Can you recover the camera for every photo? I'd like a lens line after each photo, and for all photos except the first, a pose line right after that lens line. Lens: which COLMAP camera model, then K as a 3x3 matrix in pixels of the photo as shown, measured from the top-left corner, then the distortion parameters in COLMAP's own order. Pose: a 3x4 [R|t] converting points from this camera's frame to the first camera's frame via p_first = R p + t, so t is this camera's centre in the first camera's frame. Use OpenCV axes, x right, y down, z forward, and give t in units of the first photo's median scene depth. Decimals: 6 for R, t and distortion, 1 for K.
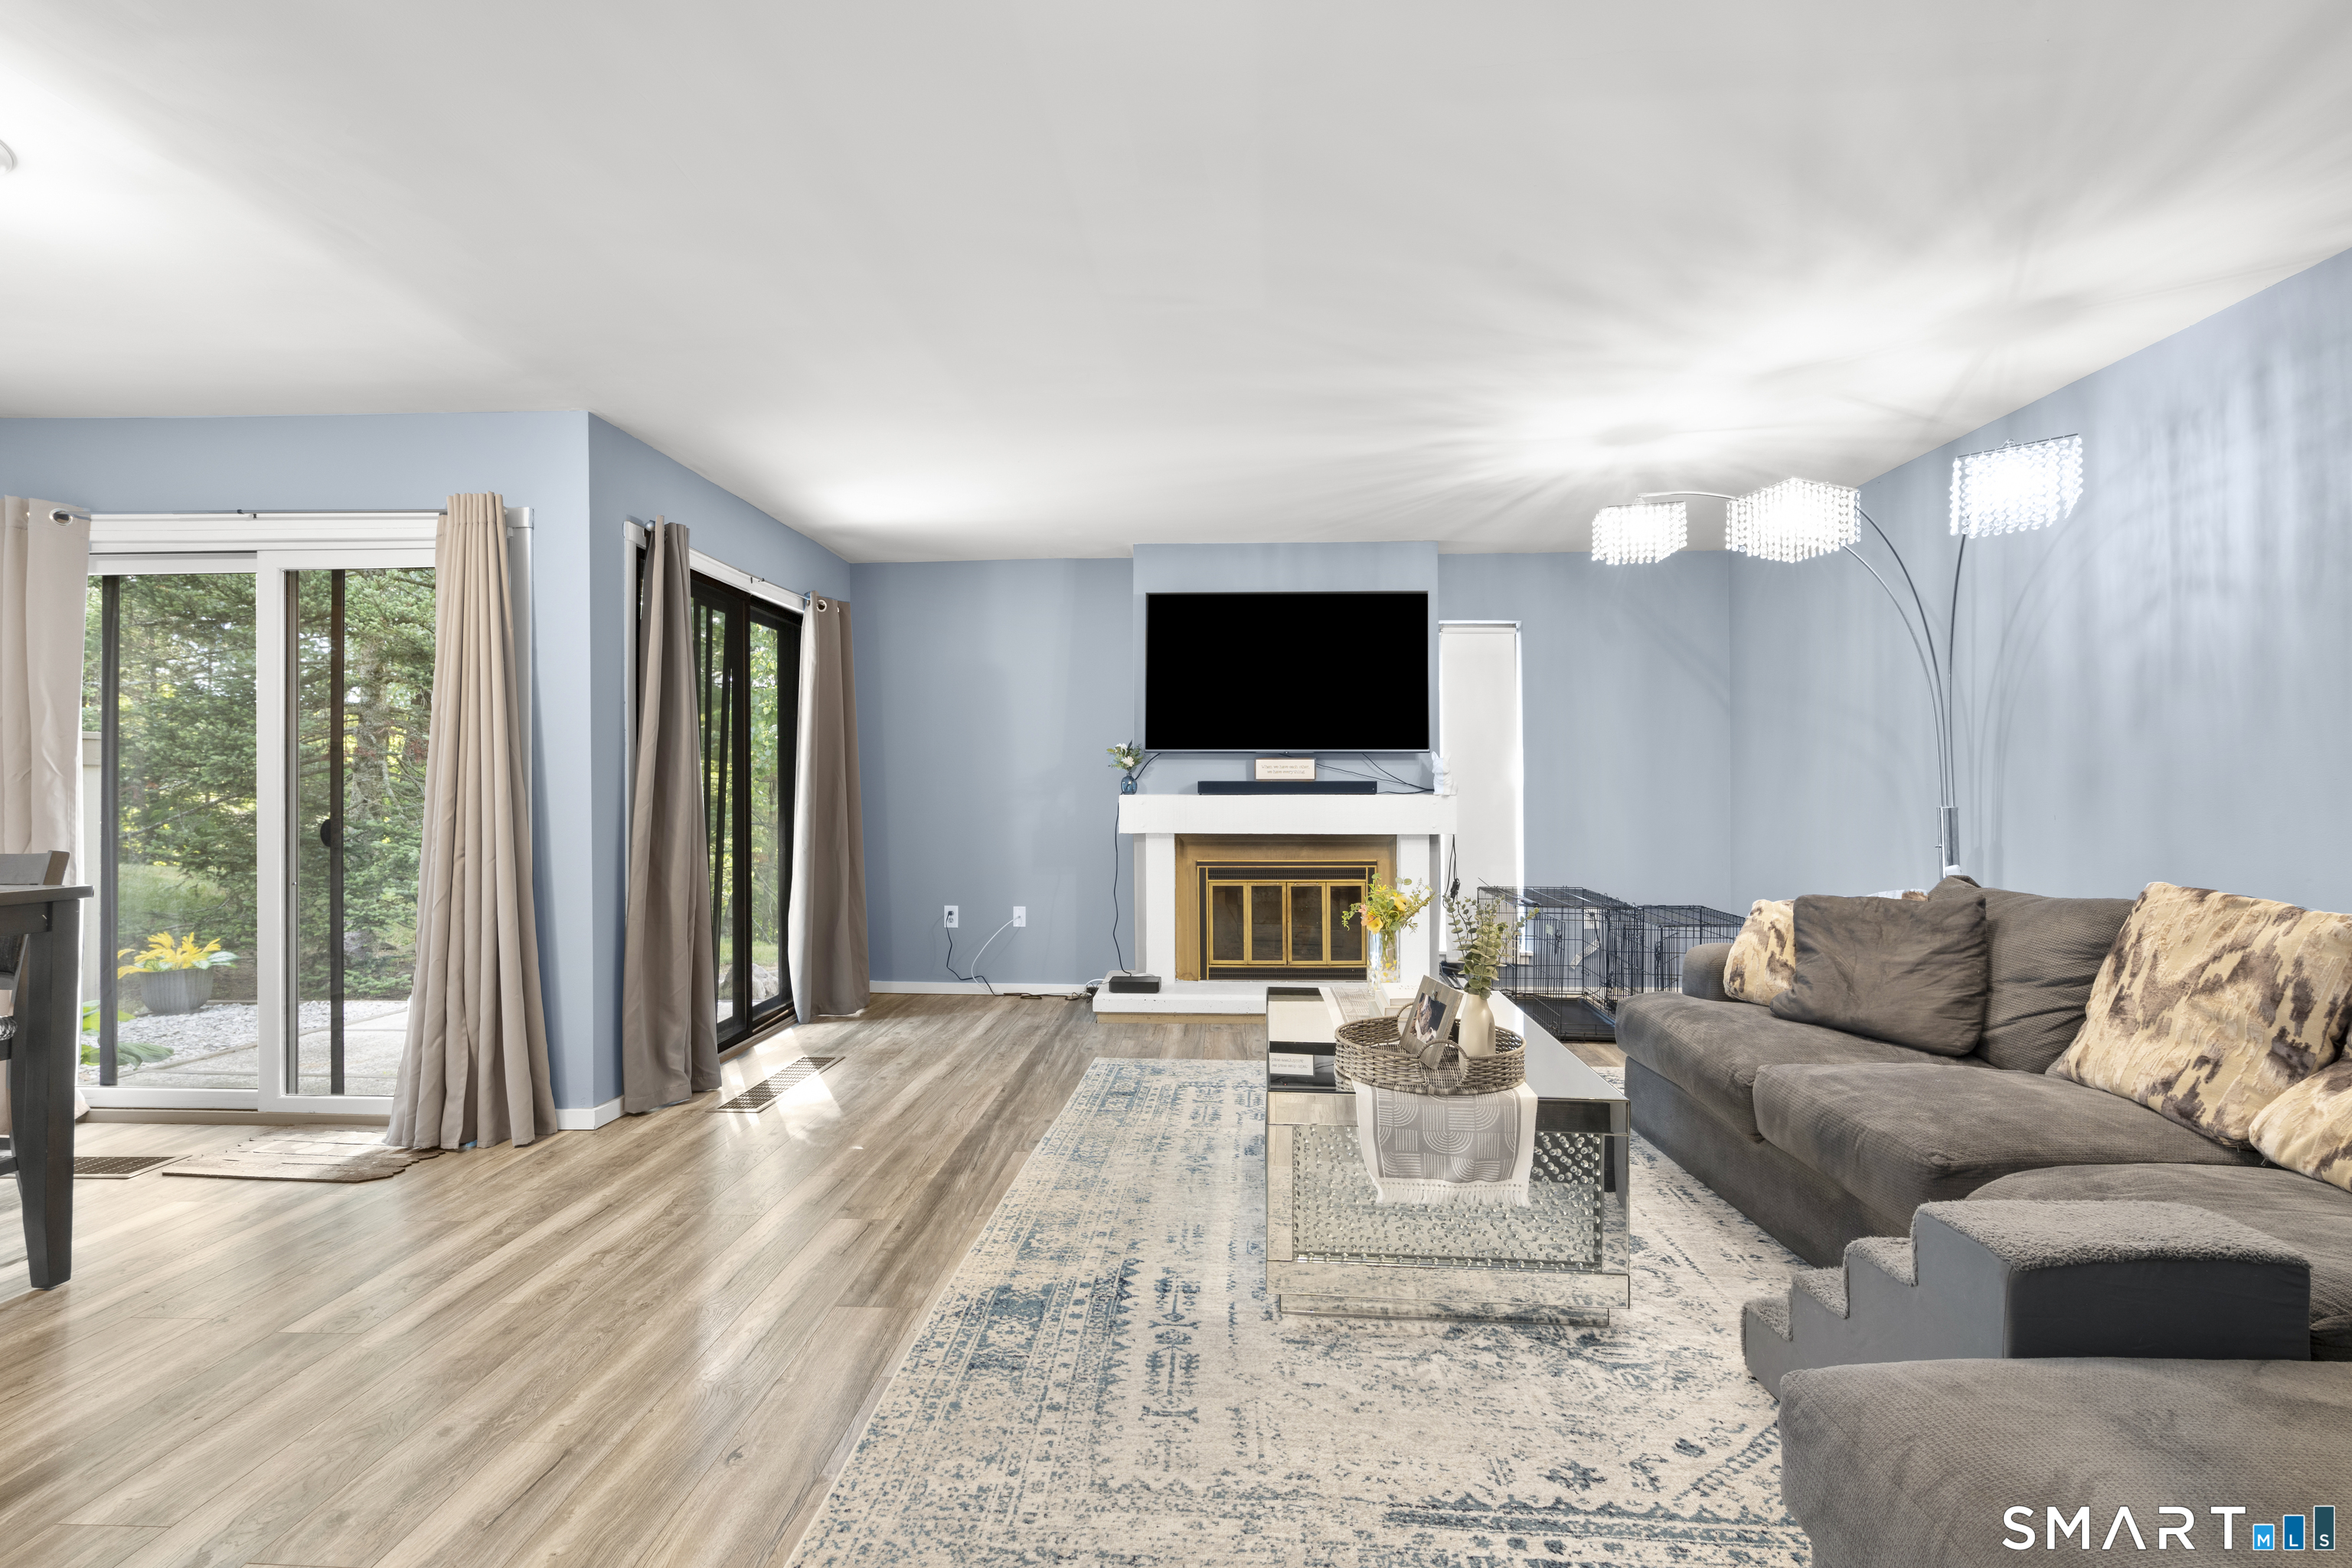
lens RADIAL K [[1056.6, 0, 1172.6], [0, 1056.6, 786.4], [0, 0, 1]] dist [-0.010286, 0.005515]
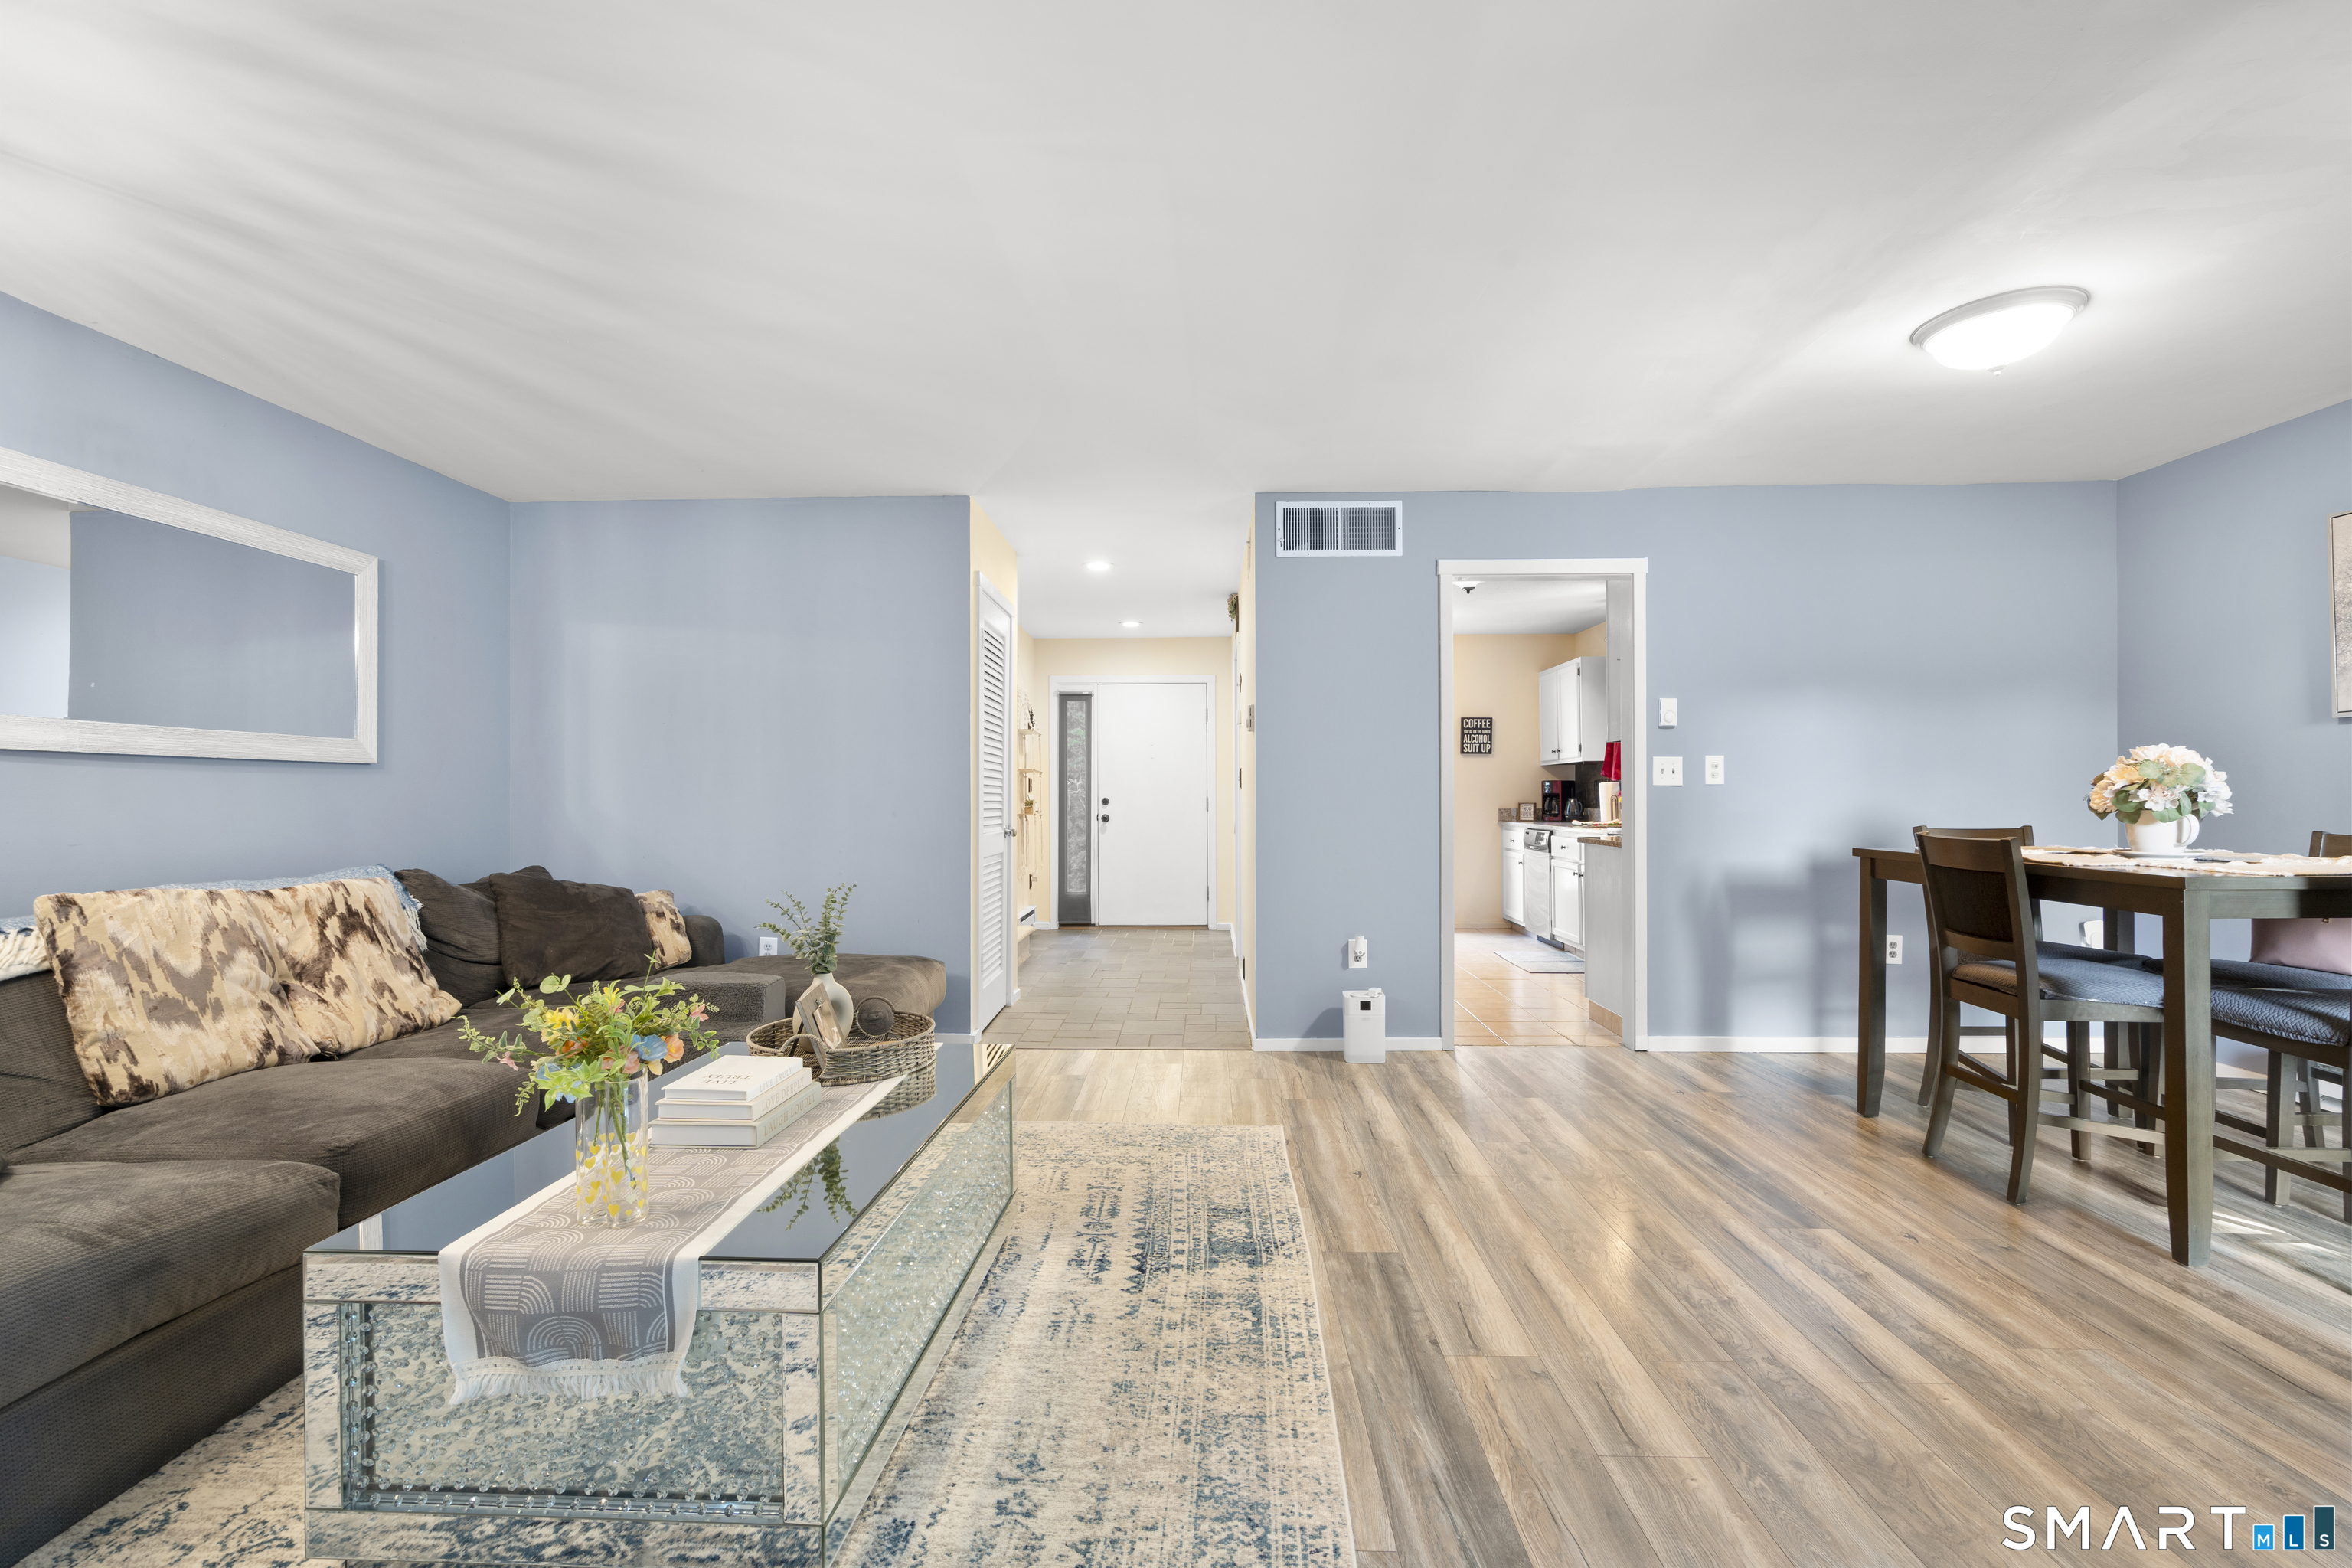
lens RADIAL K [[1056.6, 0, 1172.6], [0, 1056.6, 786.4], [0, 0, 1]] dist [-0.010286, 0.005515]
pose [[-0.999792, 0.007687, -0.018869, -0.044602], [0.007970, 0.999857, -0.014944, 0.012159], [0.018752, -0.015092, -0.999710, 1.470930]]
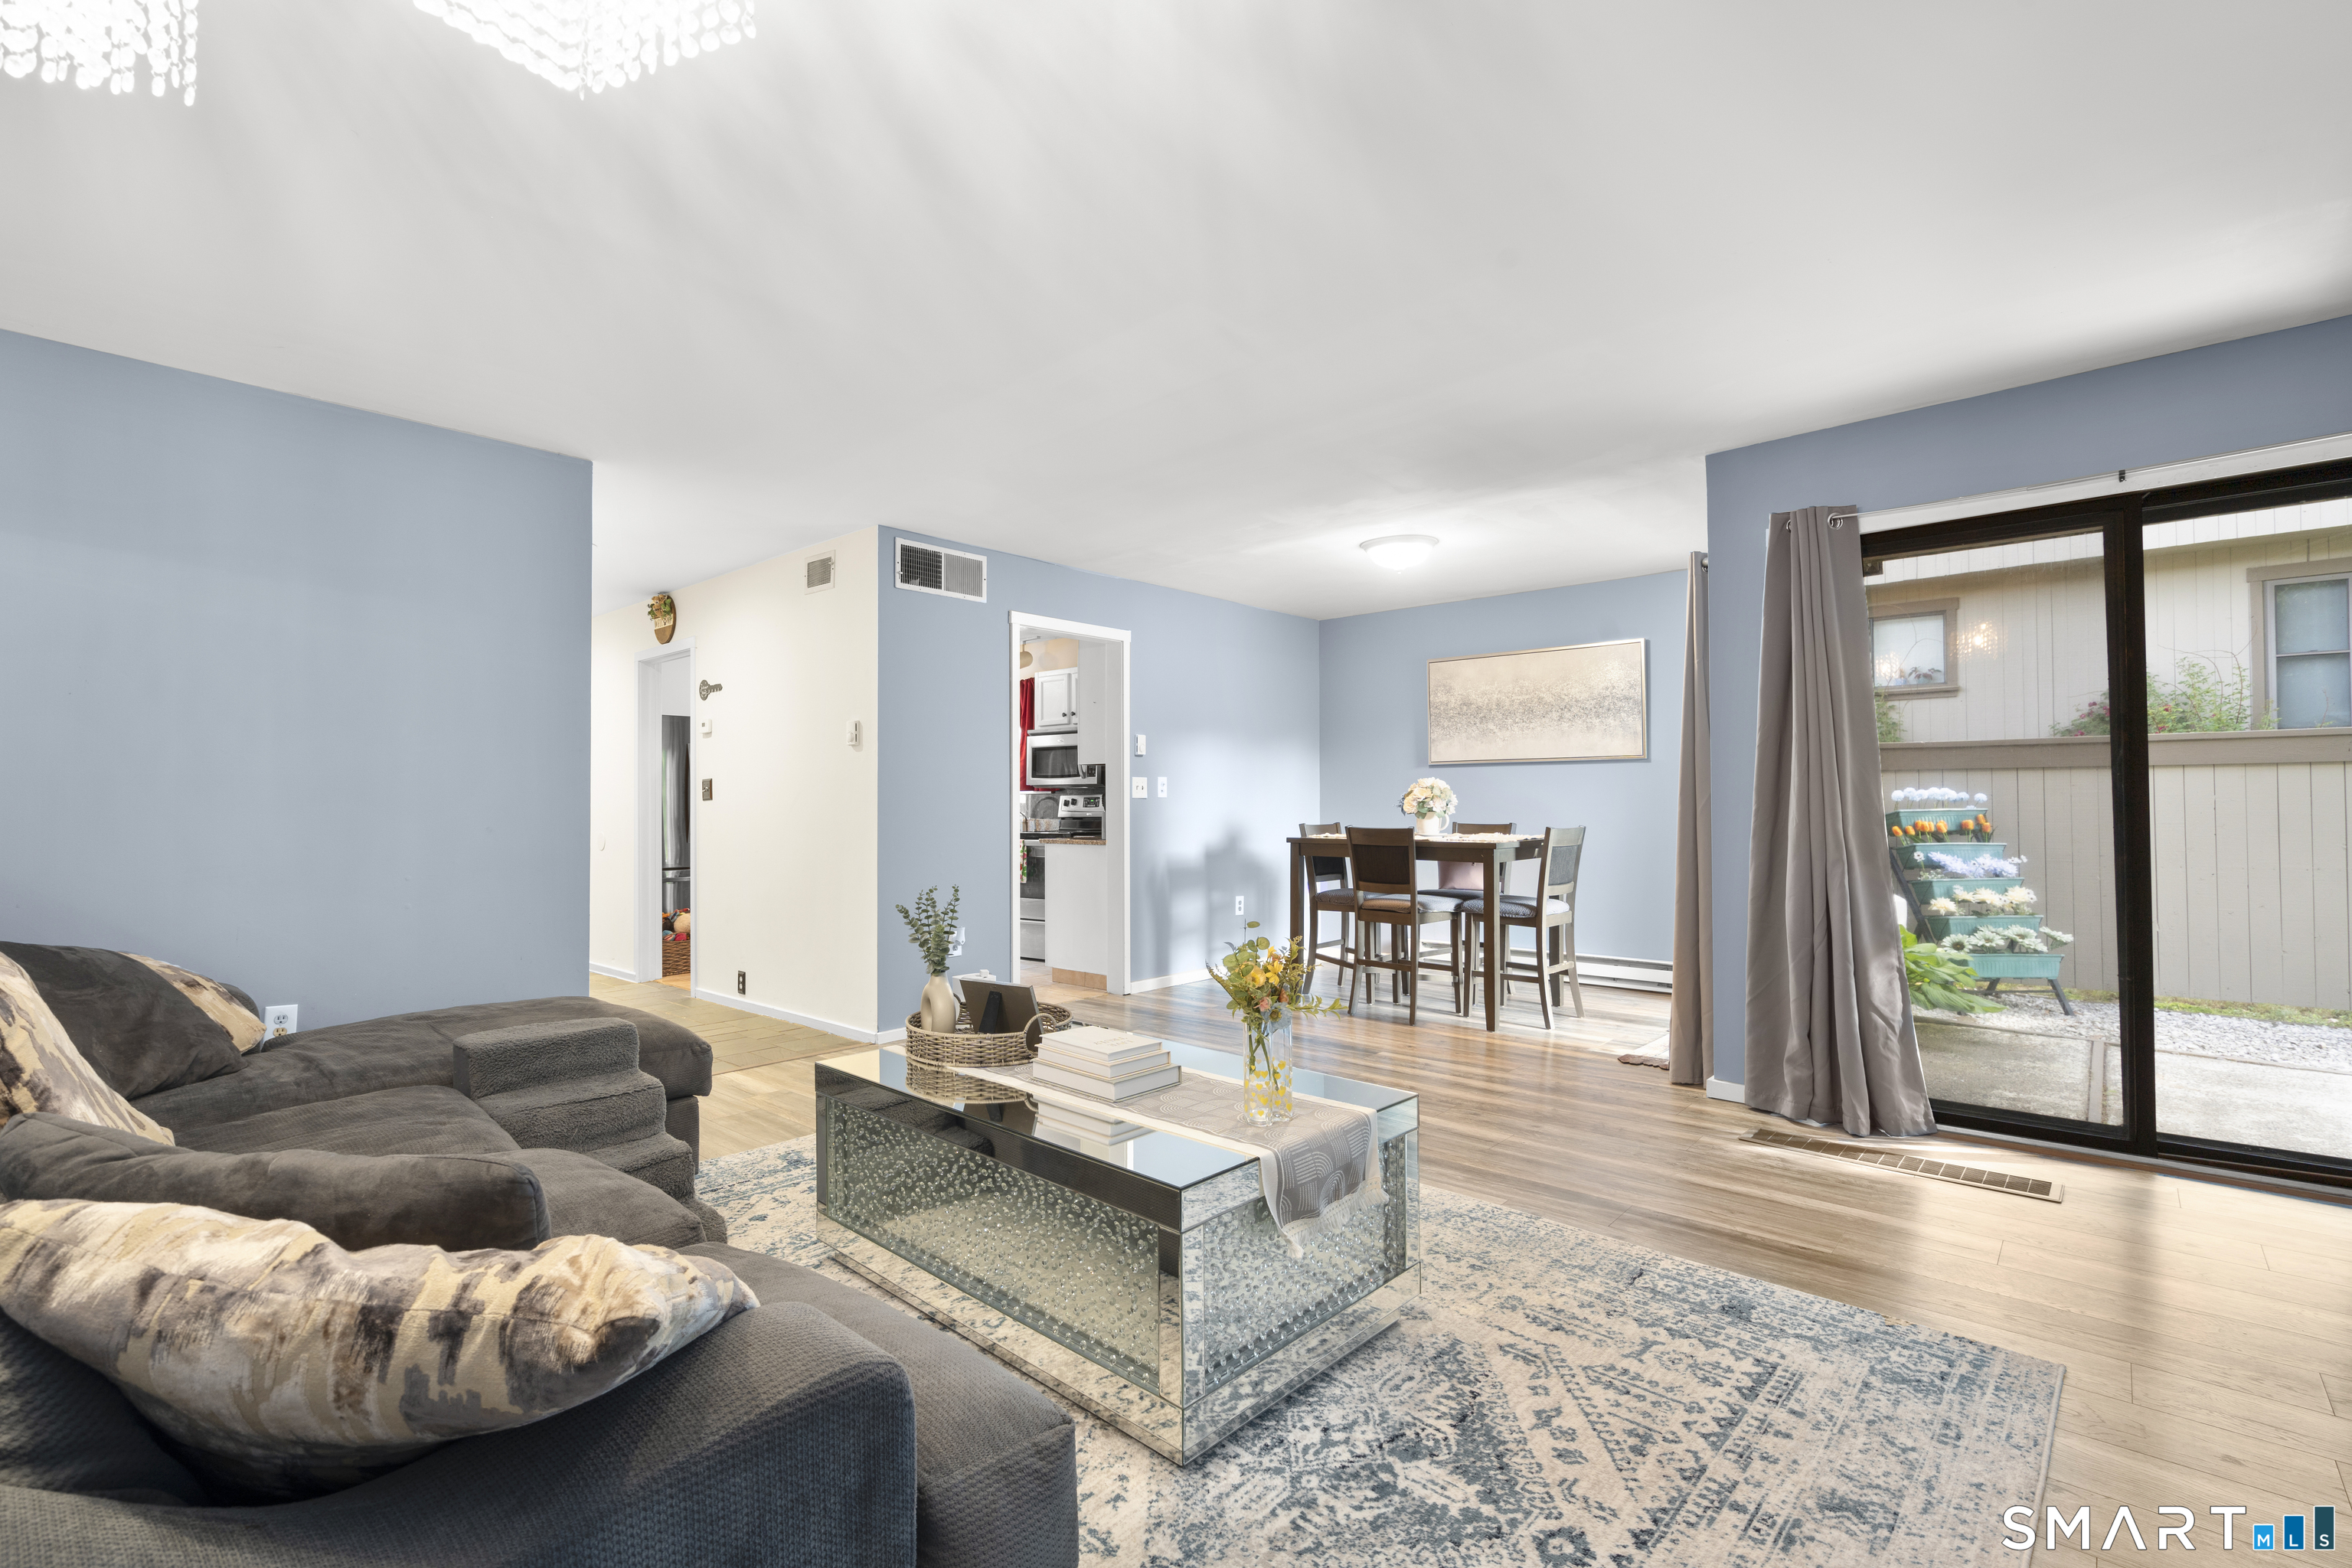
lens RADIAL K [[1056.6, 0, 1172.6], [0, 1056.6, 786.4], [0, 0, 1]] dist [-0.010286, 0.005515]
pose [[-0.629598, -0.005193, -0.776904, 0.719446], [0.013947, 0.999741, -0.017986, 0.009325], [0.776796, -0.022159, -0.629362, 1.346144]]
